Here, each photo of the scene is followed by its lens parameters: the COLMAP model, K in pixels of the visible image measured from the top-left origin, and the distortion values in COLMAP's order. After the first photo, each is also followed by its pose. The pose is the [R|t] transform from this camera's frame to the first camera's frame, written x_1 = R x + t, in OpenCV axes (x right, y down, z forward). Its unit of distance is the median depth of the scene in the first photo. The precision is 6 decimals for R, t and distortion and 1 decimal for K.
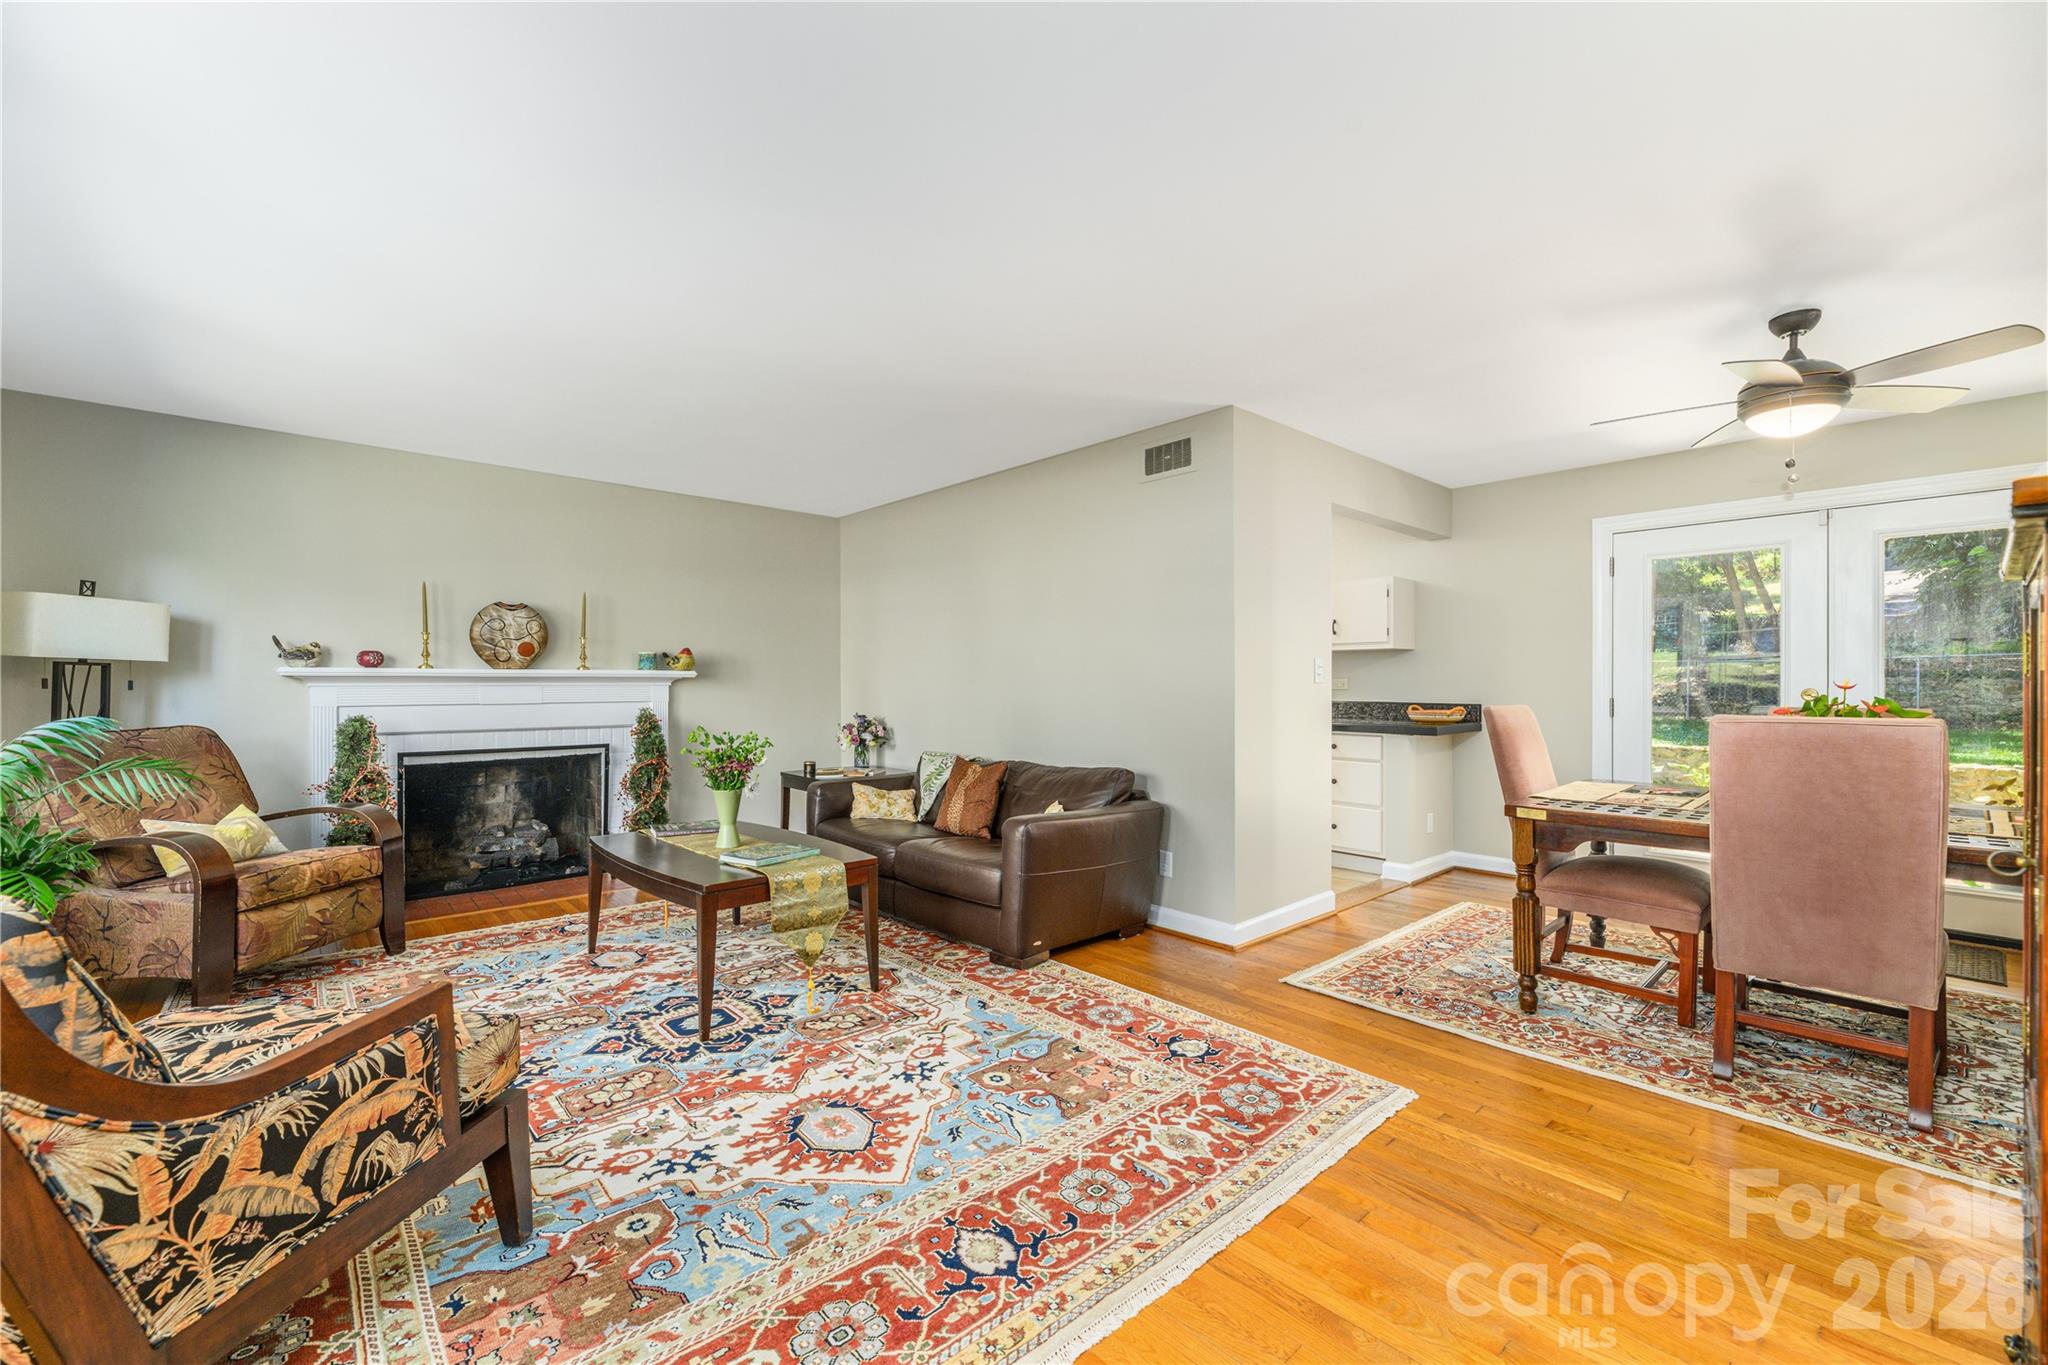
lens RADIAL K [[823.7, 0, 1030.1], [0, 823.7, 711.7], [0, 0, 1]] dist [-0.000387, 0.000014]
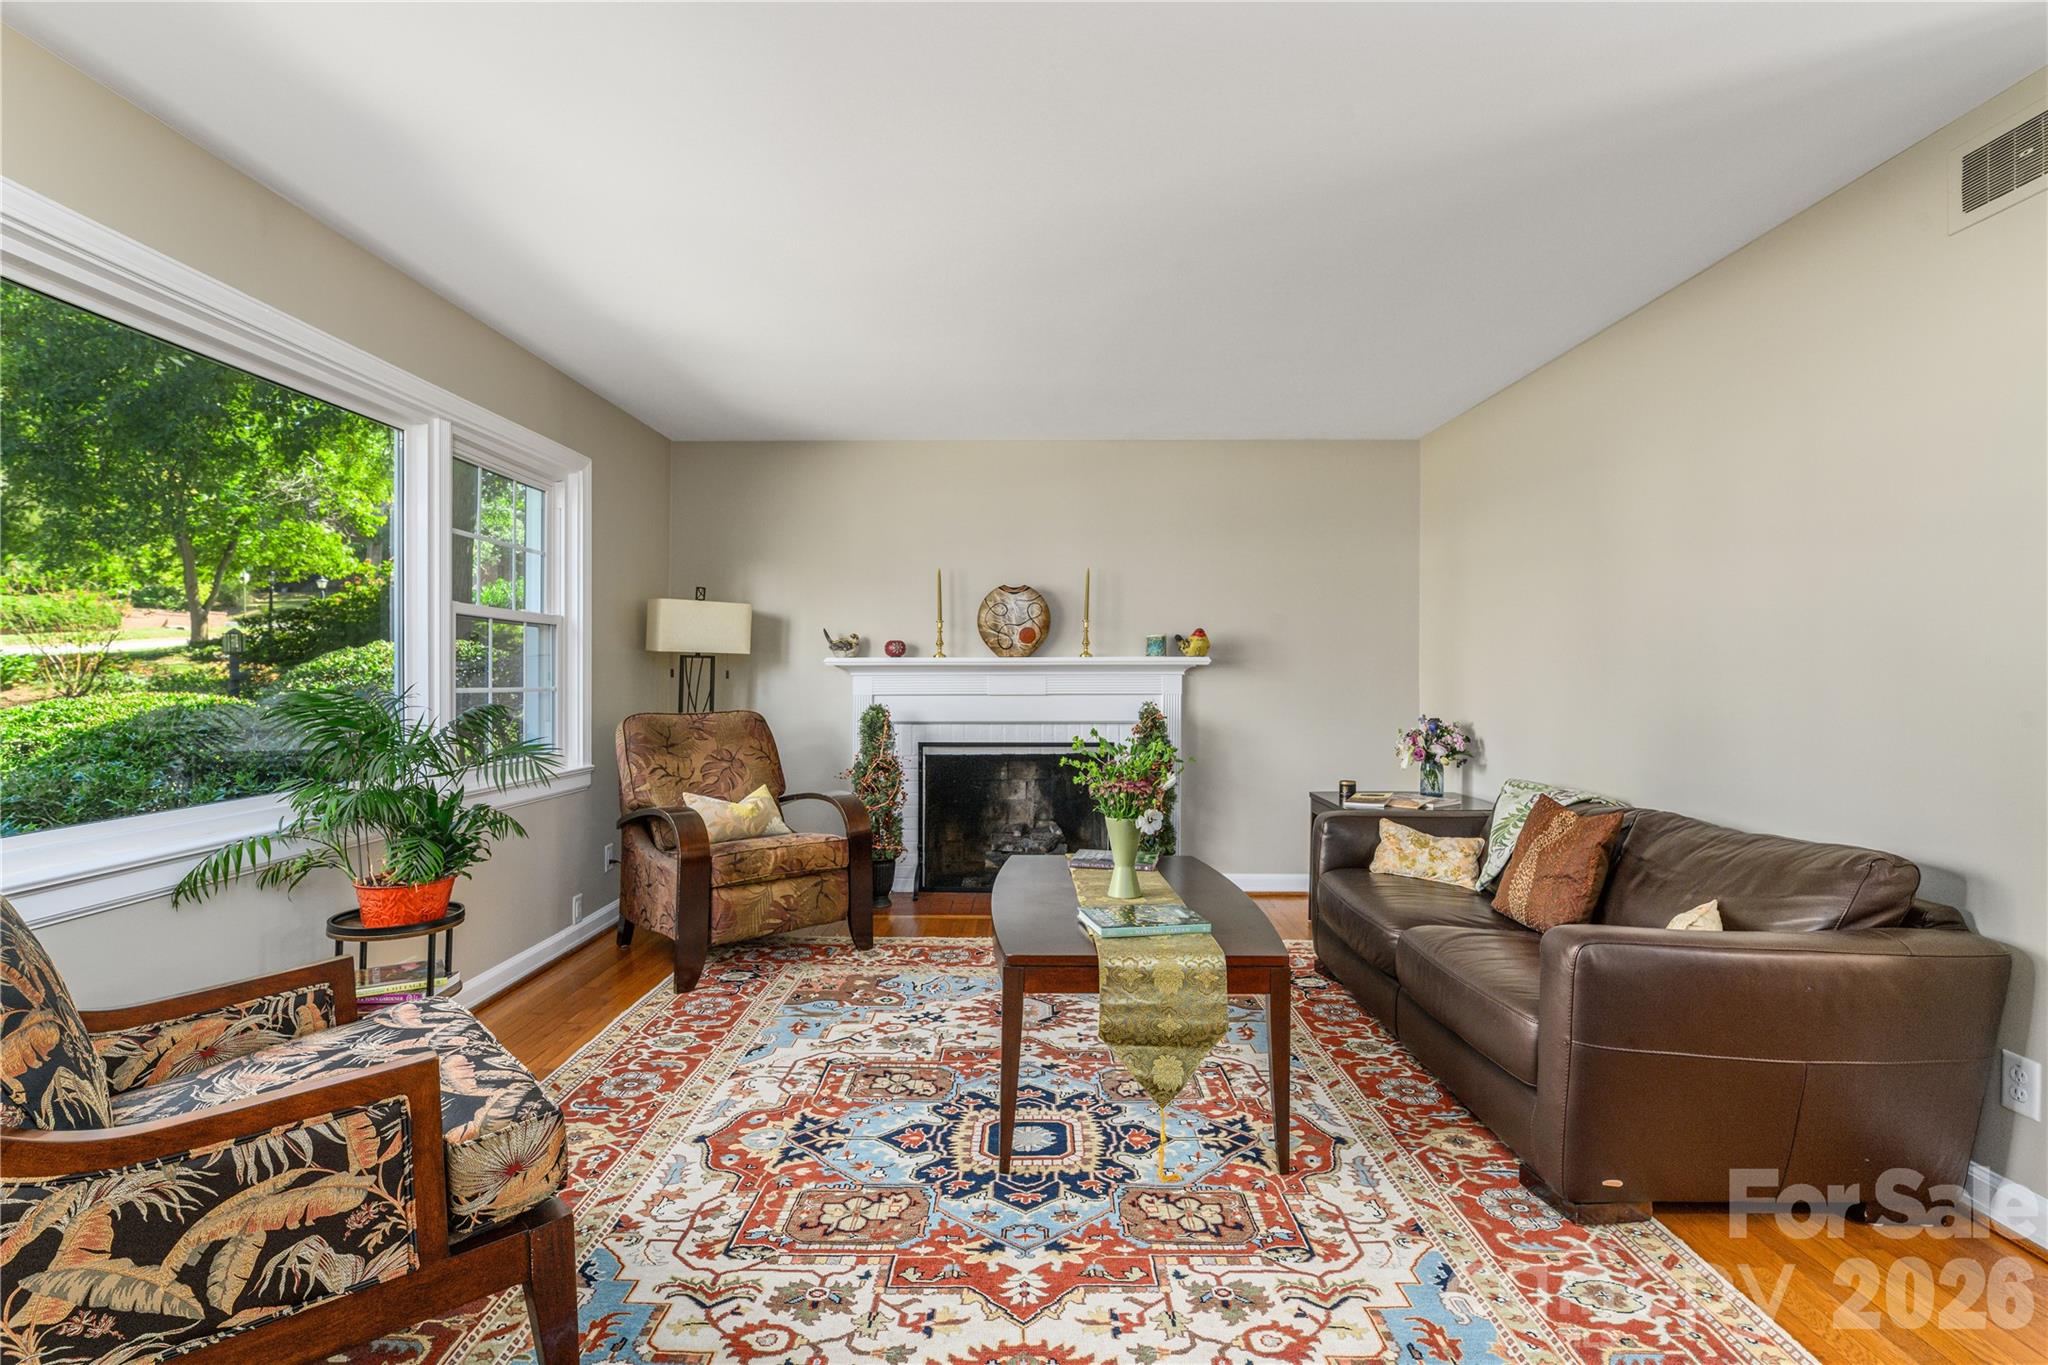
lens RADIAL K [[946.2, 0, 1024.0], [0, 946.2, 682.5], [0, 0, 1]] dist [-0.000070, -0.001188]
pose [[0.732605, 0.006049, -0.680627, 0.166319], [-0.022026, 0.999648, -0.014823, -0.012711], [0.680298, 0.025851, 0.732480, 0.384892]]
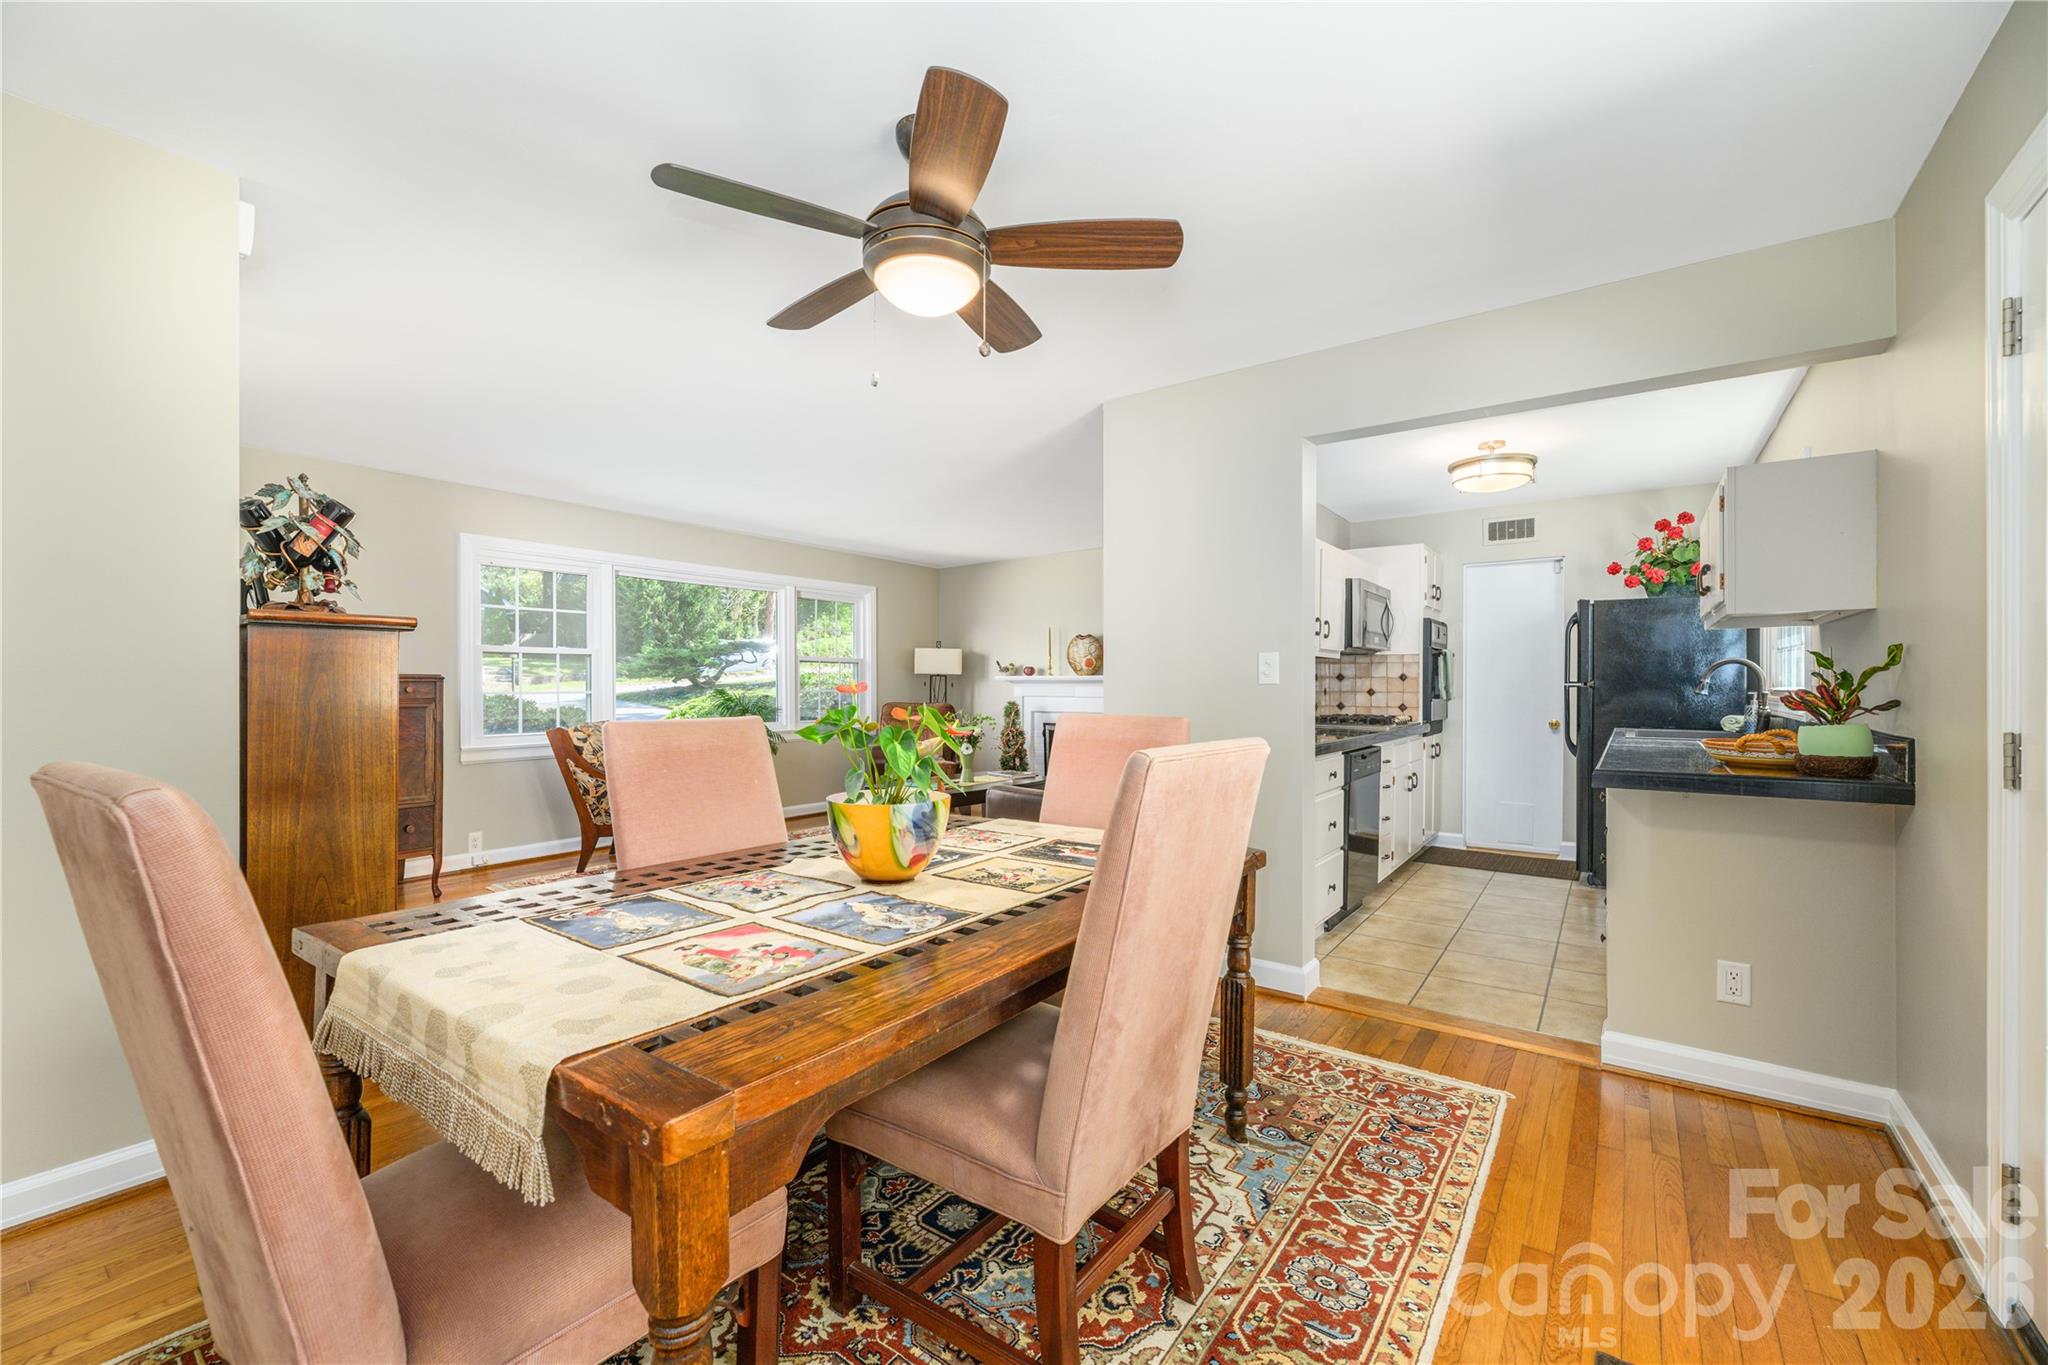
lens RADIAL K [[829.7, 0, 1024.0], [0, 829.7, 682.5], [0, 0, 1]] dist [0.000408, 0.000021]
pose [[0.206757, -0.000804, -0.978392, 1.554173], [-0.035208, 0.999346, -0.008262, -0.033947], [0.977759, 0.036156, 0.206594, 0.911732]]
